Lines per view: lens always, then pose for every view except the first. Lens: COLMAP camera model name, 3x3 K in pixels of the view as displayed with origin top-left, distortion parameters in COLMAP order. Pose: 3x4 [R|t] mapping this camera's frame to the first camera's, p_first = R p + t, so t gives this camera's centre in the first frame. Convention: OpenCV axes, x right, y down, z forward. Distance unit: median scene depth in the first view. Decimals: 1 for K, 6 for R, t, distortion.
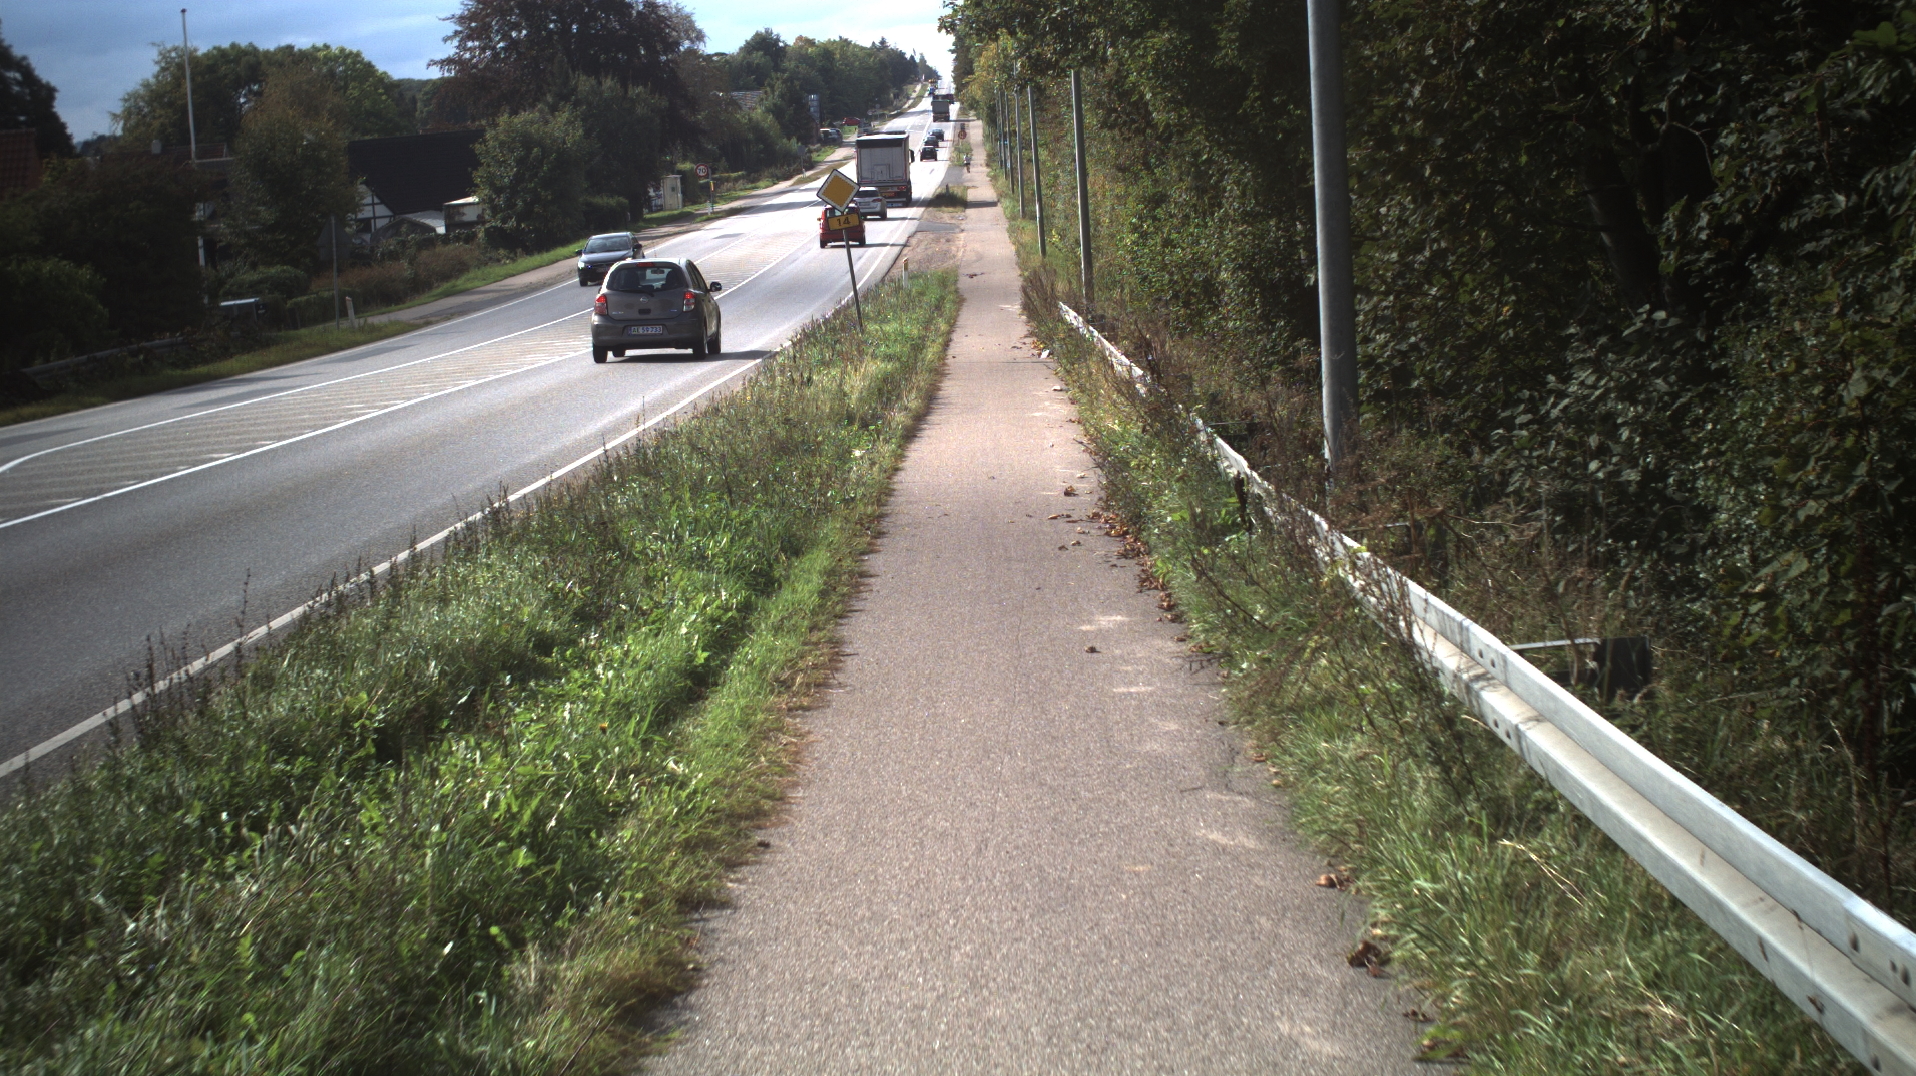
lens RADIAL K [[3530.8, 0, 958.0], [0, 3530.8, 538.0], [0, 0, 1]] dist [-0.268694, 0.108647]
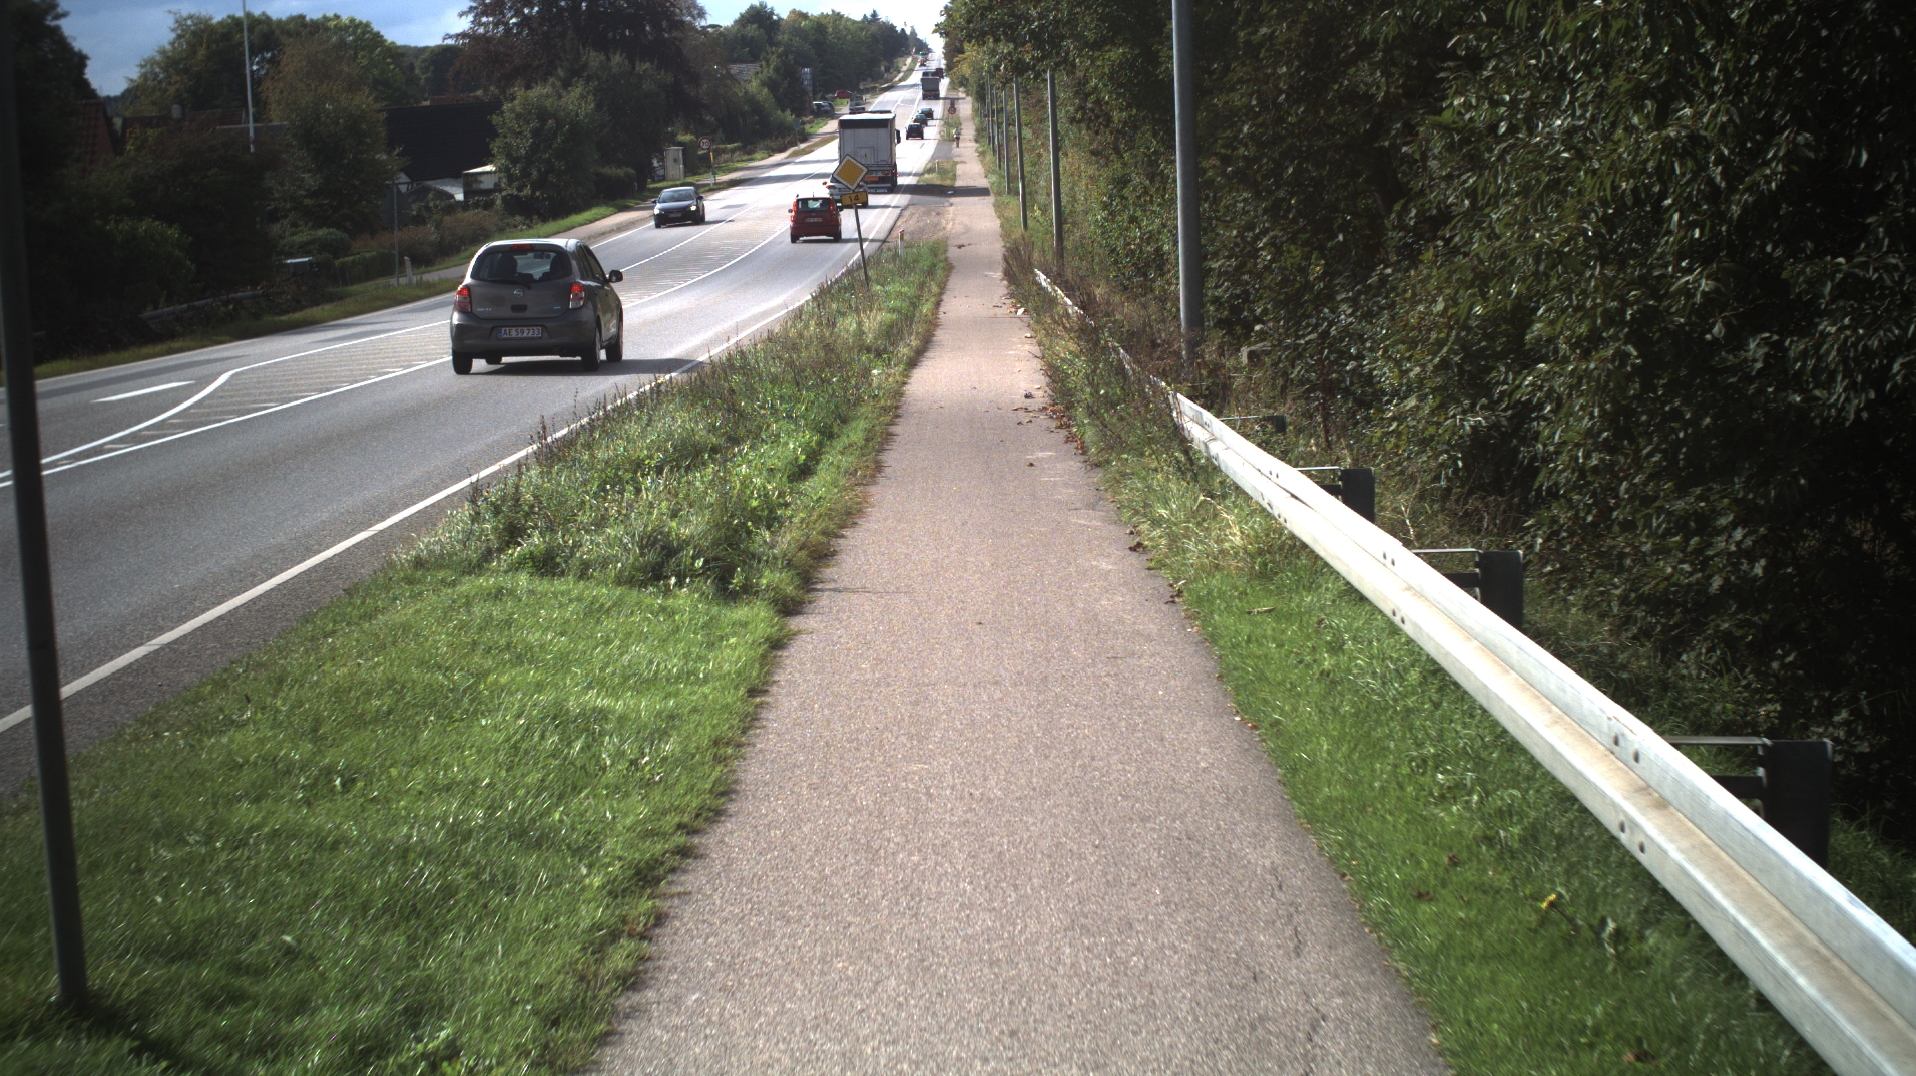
lens RADIAL K [[3530.8, 0, 958.0], [0, 3530.8, 538.0], [0, 0, 1]] dist [-0.268694, 0.108647]
pose [[0.999893, 0.013866, 0.004746, -0.000391], [-0.013903, 0.999872, 0.007876, 0.004956], [-0.004636, -0.007941, 0.999958, -0.062427]]
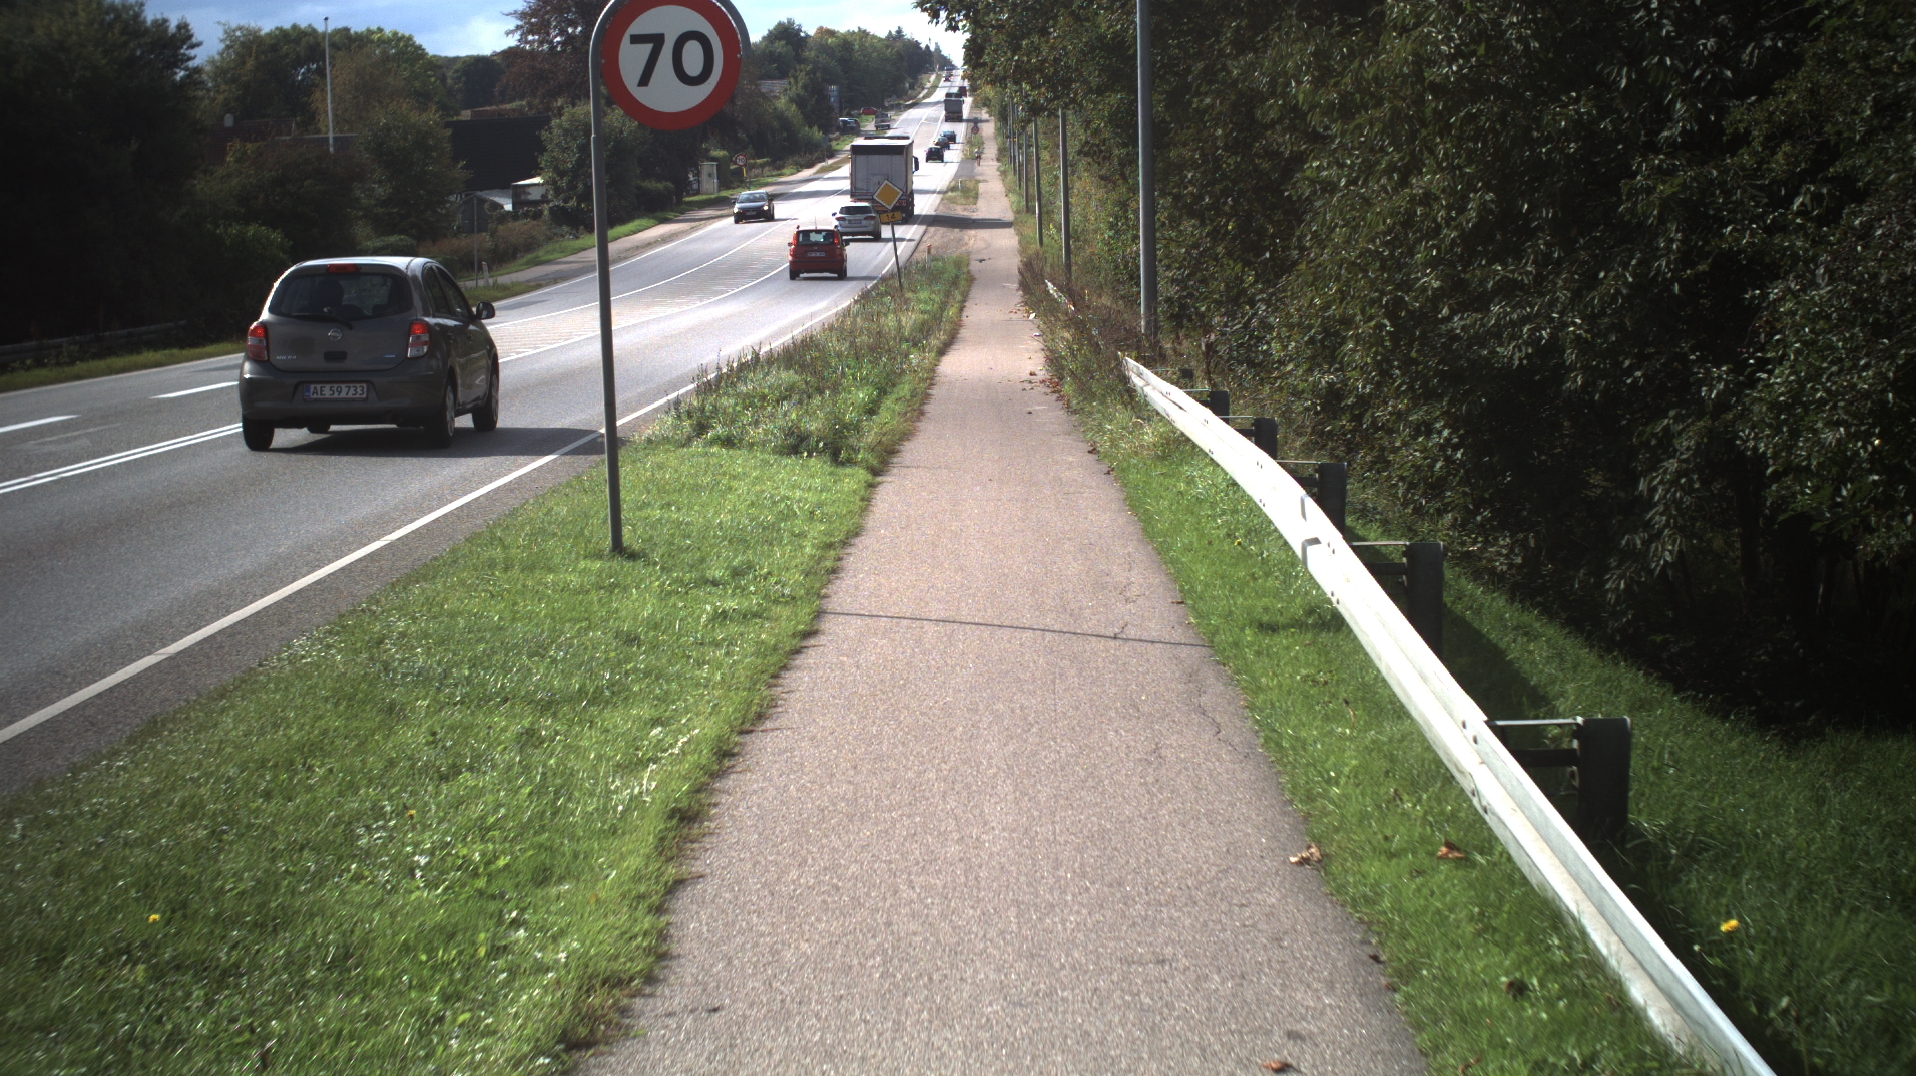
lens RADIAL K [[3530.8, 0, 958.0], [0, 3530.8, 538.0], [0, 0, 1]] dist [-0.268694, 0.108647]
pose [[0.999586, 0.028755, -0.000052, -0.000691], [-0.028755, 0.999580, 0.003552, 0.010002], [0.000154, -0.003549, 0.999994, -0.125156]]
